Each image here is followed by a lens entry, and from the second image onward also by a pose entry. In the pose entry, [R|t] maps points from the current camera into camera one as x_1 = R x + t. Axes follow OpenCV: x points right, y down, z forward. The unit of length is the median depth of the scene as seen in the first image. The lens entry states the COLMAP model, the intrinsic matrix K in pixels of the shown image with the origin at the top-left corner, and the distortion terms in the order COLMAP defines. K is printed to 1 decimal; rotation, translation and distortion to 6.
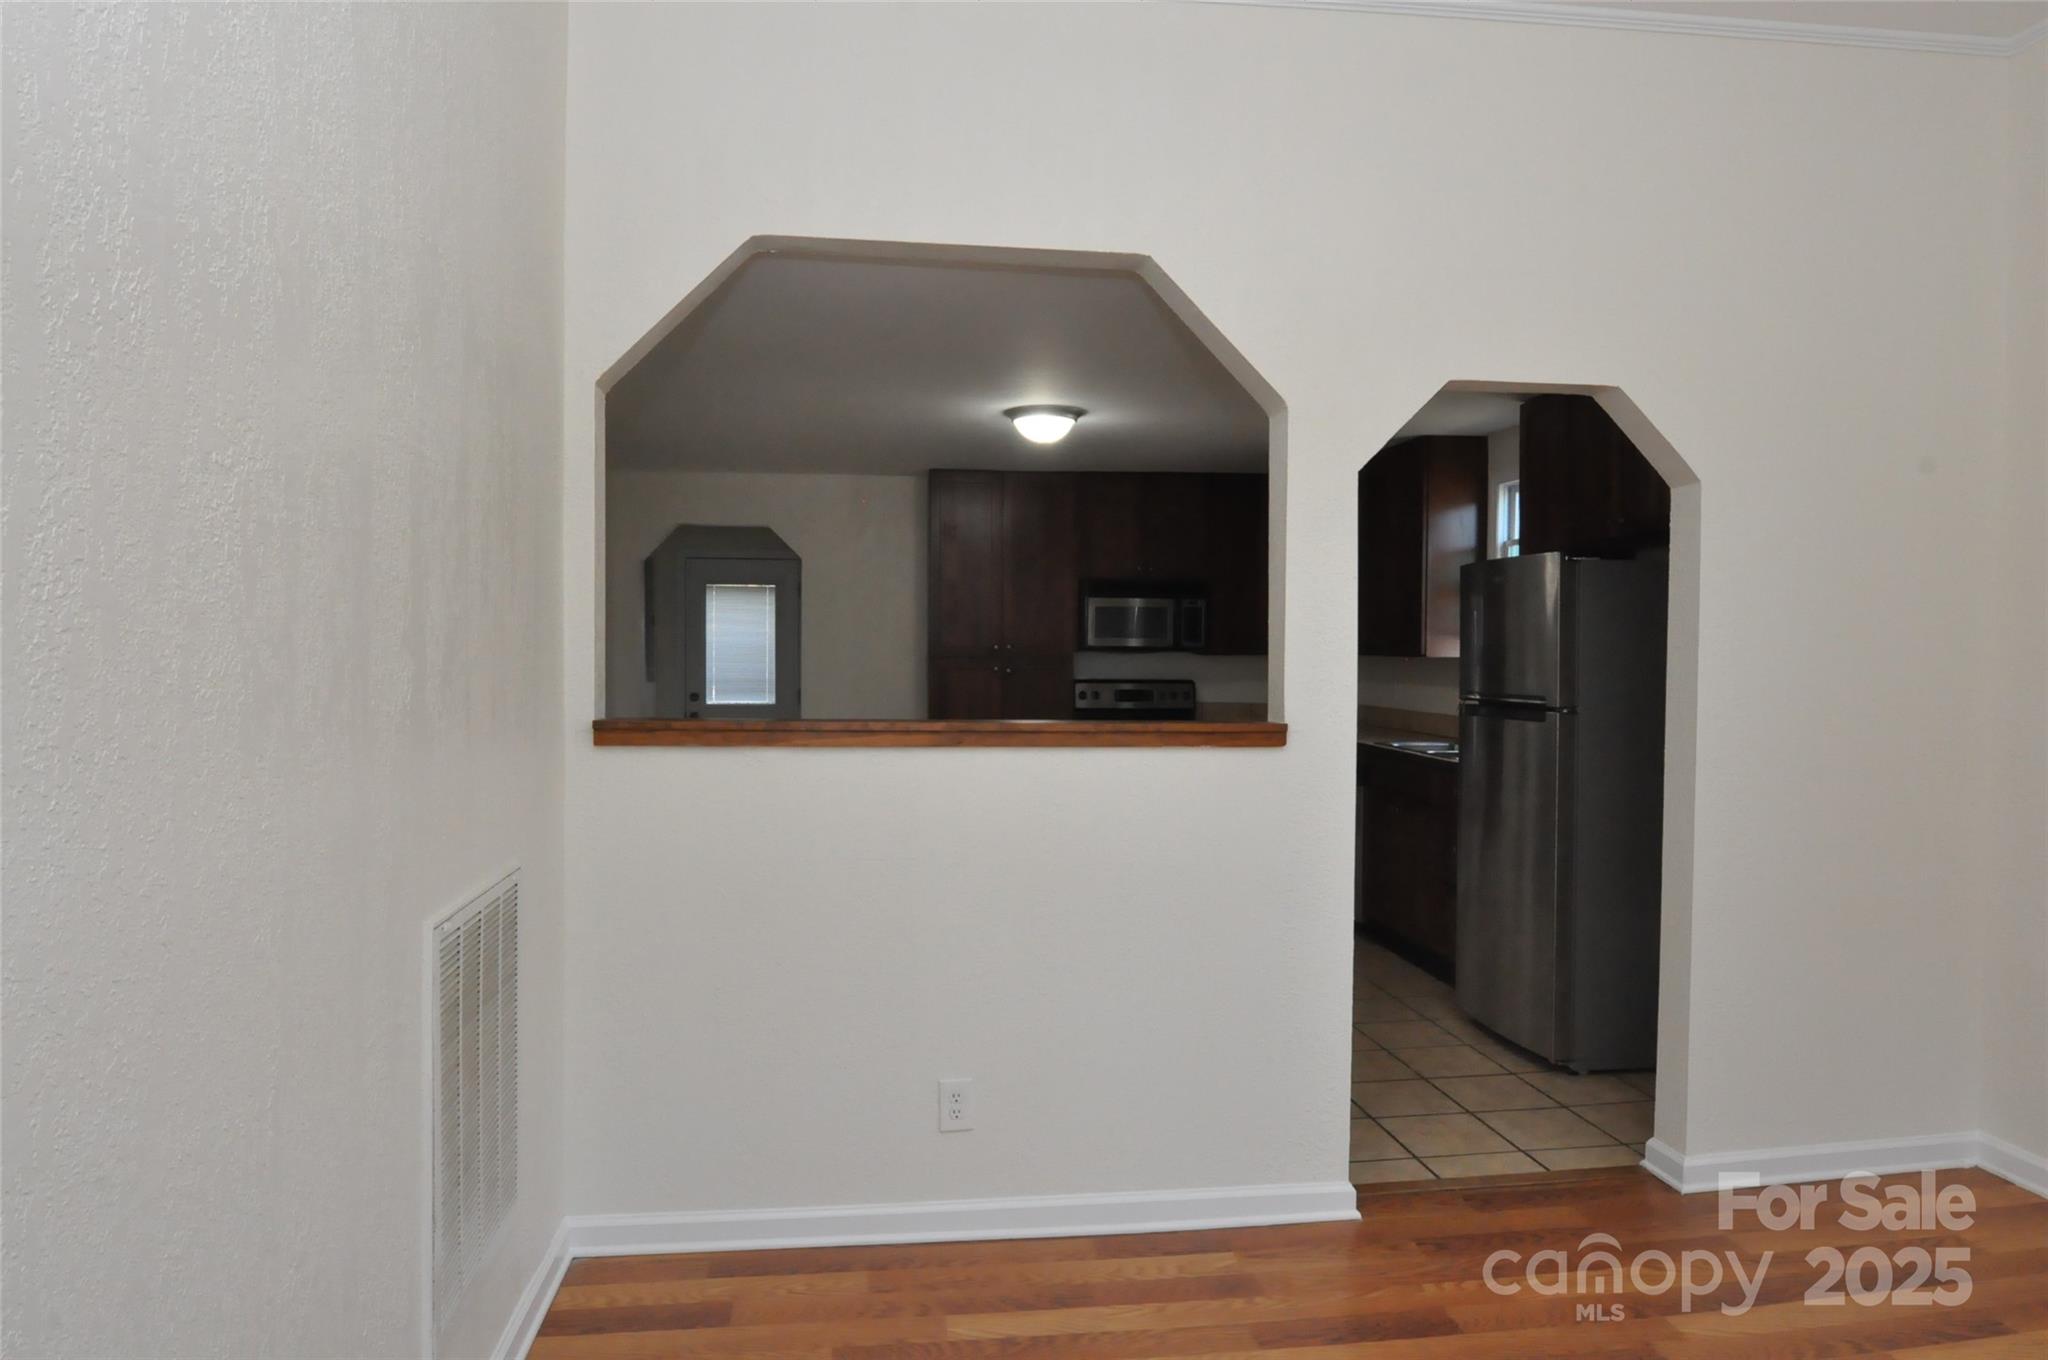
lens RADIAL K [[1262.6, 0, 1021.1], [0, 1262.6, 677.1], [0, 0, 1]] dist [-0.006956, -0.007249]
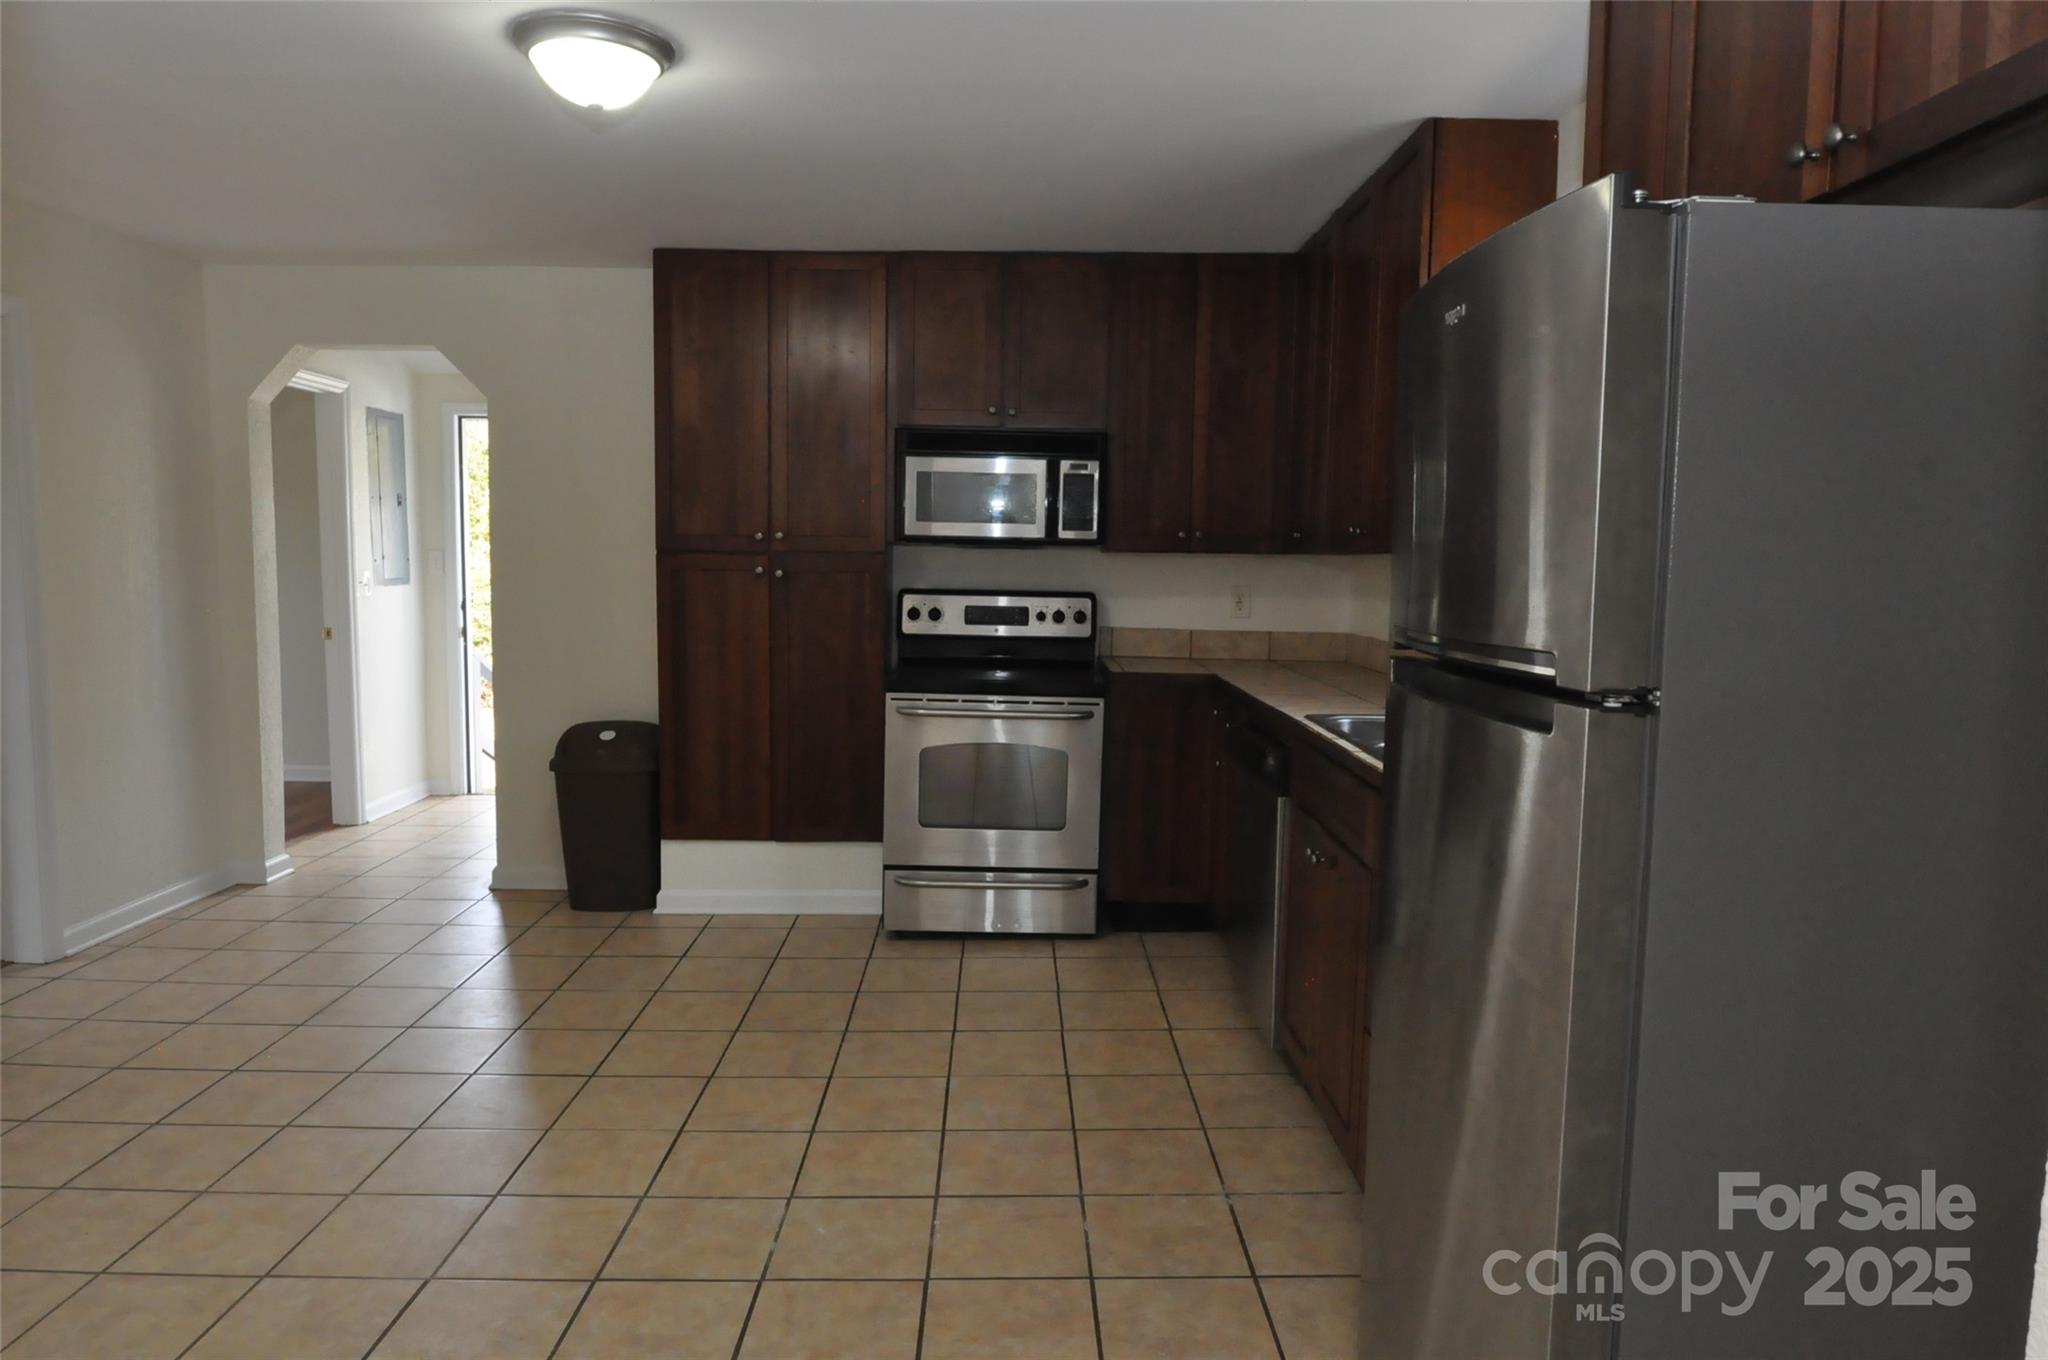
lens RADIAL K [[1262.6, 0, 1011.8], [0, 1262.6, 669.2], [0, 0, 1]] dist [-0.006956, -0.007249]
pose [[0.992135, 0.023070, -0.123031, 0.417992], [-0.015157, 0.997779, 0.064869, 0.000494], [0.124254, -0.062494, 0.990280, 0.873541]]
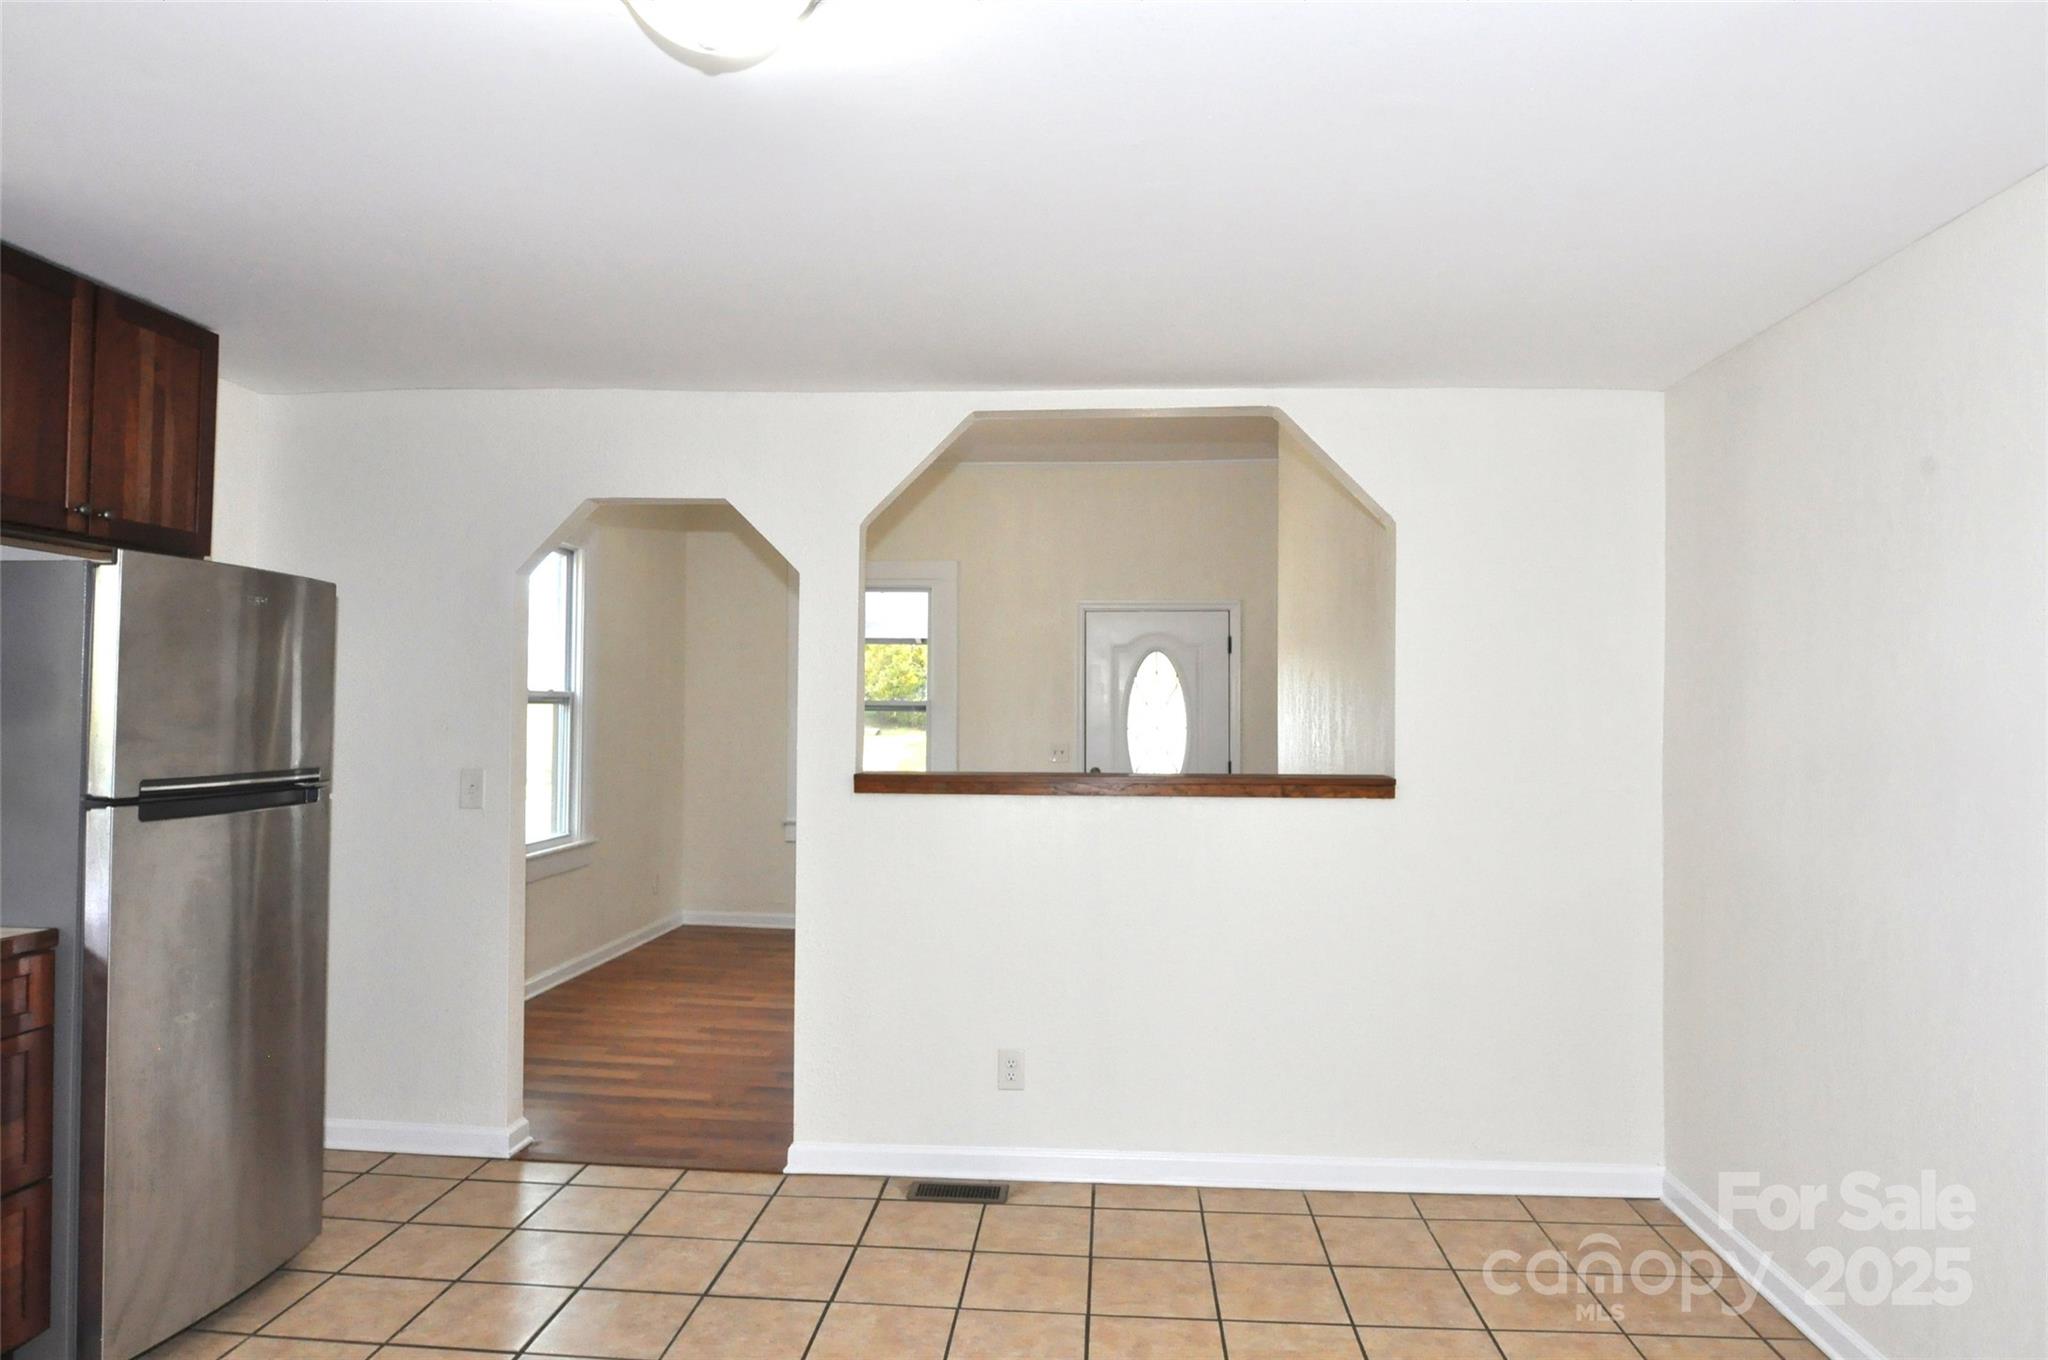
lens RADIAL K [[1262.6, 0, 1011.7], [0, 1262.6, 680.1], [0, 0, 1]] dist [-0.006956, -0.007249]
pose [[-0.978016, -0.012801, 0.208139, -0.203248], [-0.013610, 0.999904, -0.002456, -0.055746], [-0.208087, -0.005235, -0.978096, 2.180096]]
